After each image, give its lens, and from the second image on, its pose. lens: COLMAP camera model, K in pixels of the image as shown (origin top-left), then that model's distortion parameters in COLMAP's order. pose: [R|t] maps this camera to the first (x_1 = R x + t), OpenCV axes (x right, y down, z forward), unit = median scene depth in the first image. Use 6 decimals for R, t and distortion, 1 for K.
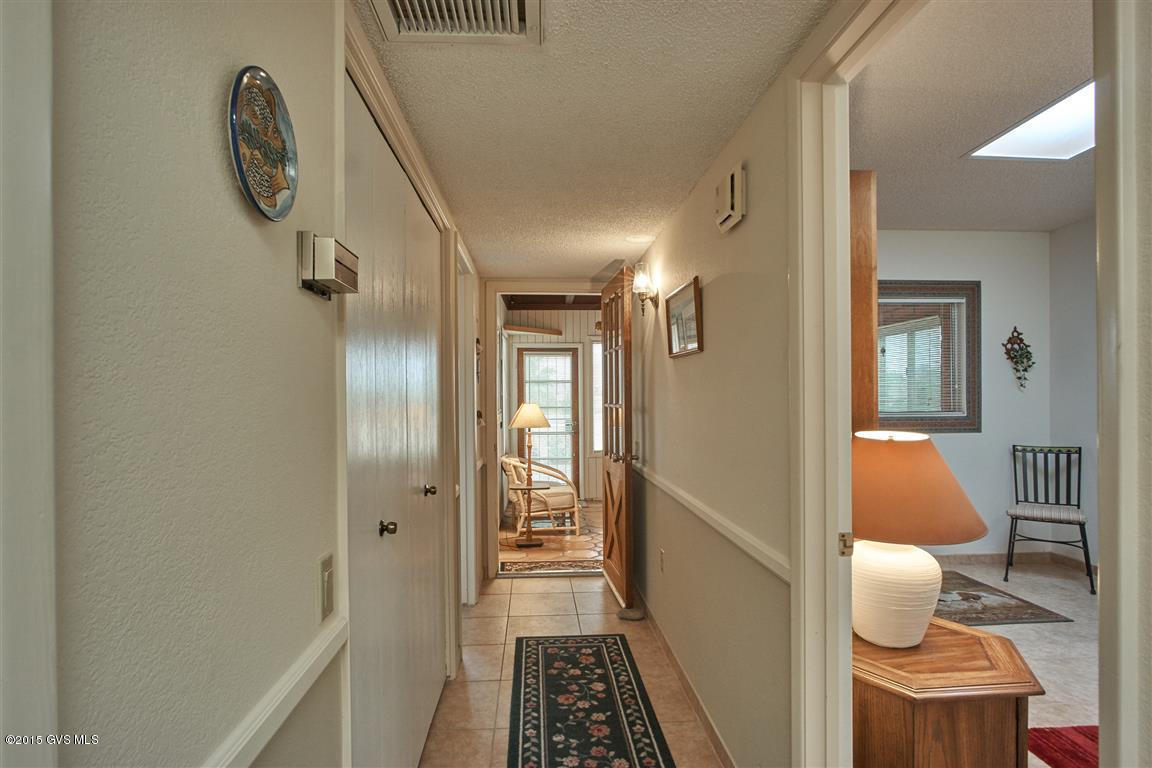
lens RADIAL K [[607.2, 0, 572.5], [0, 607.2, 390.8], [0, 0, 1]] dist [-0.023389, 0.008490]
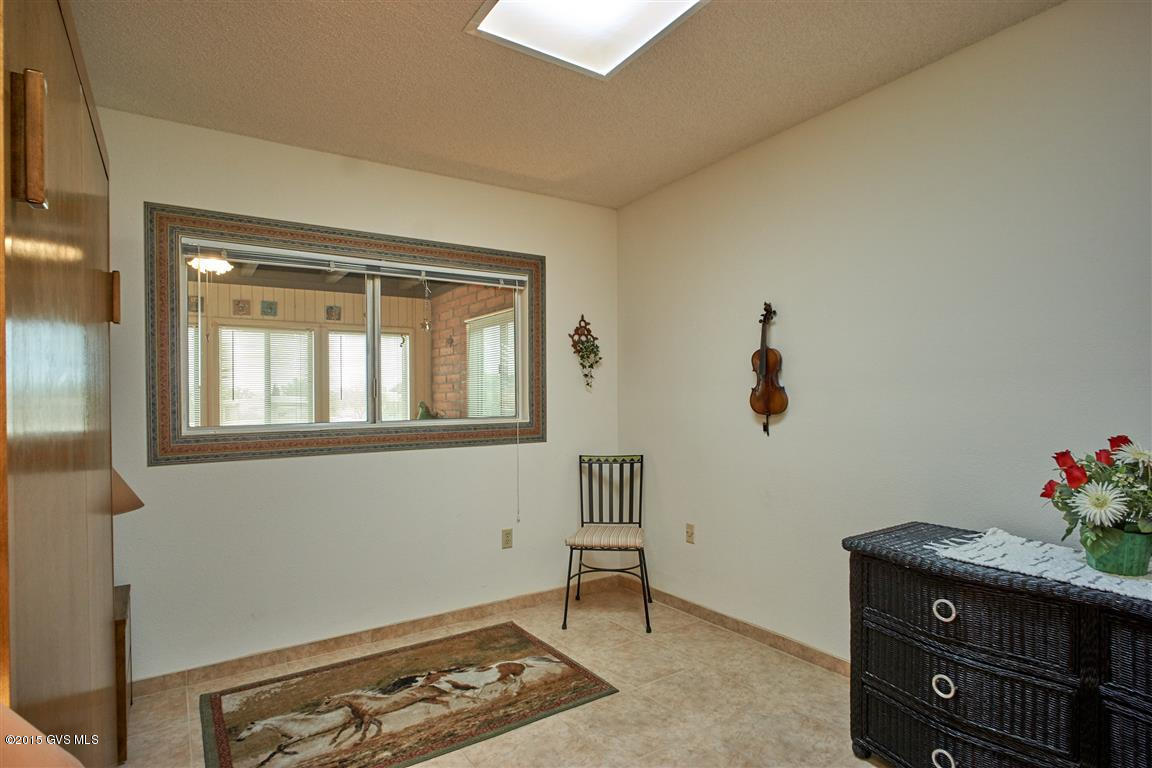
lens RADIAL K [[607.2, 0, 578.4], [0, 607.2, 387.7], [0, 0, 1]] dist [-0.023389, 0.008490]
pose [[0.862222, 0.001980, 0.506527, 0.304003], [0.000848, 0.999985, -0.005351, 0.000195], [-0.506530, 0.005043, 0.862207, 0.271322]]
